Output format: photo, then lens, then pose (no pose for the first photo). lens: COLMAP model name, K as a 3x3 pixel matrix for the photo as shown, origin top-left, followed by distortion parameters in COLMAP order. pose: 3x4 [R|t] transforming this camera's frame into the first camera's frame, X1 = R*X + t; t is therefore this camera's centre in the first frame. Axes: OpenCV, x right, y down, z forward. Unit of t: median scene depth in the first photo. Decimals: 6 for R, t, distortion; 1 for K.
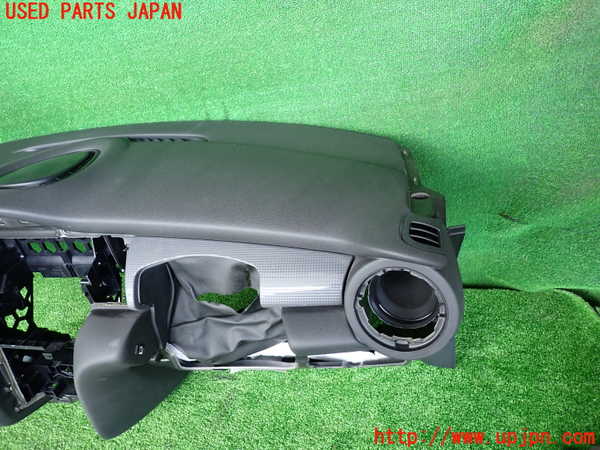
lens RADIAL K [[440.5, 0, 302.2], [0, 440.5, 227.1], [0, 0, 1]] dist [0.009087, 0.000932]
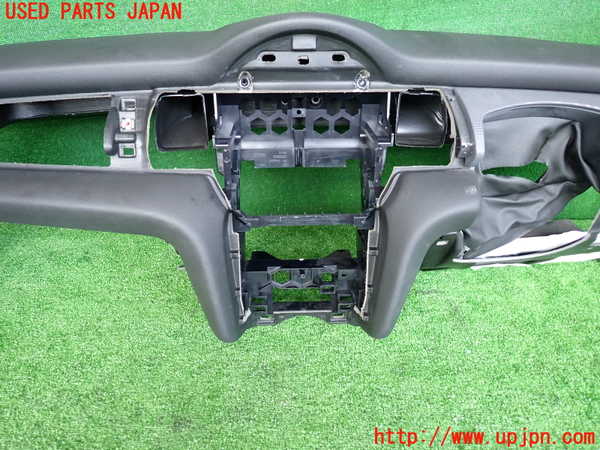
lens RADIAL K [[440.5, 0, 301.2], [0, 440.5, 224.5], [0, 0, 1]] dist [0.009087, 0.000932]
pose [[0.957440, 0.022082, 0.287788, -0.865252], [0.006502, 0.995166, -0.097991, 0.354909], [-0.288560, 0.095691, 0.952668, 0.216497]]
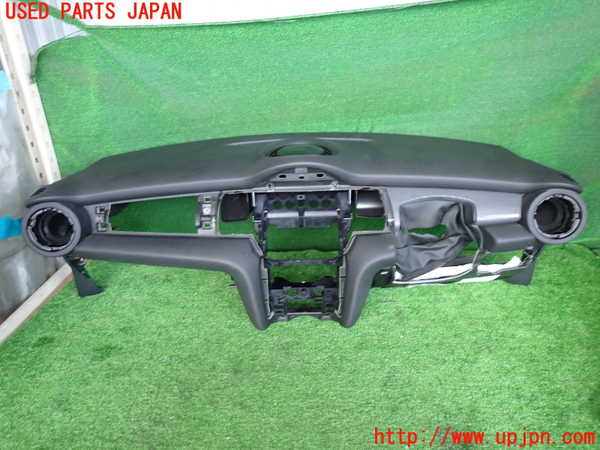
lens RADIAL K [[440.5, 0, 302.4], [0, 440.5, 223.7], [0, 0, 1]] dist [0.009087, 0.000932]
pose [[0.969555, 0.018605, 0.244167, -0.993253], [0.011139, 0.992727, -0.119872, 0.316415], [-0.244621, 0.118942, 0.962296, -0.459483]]
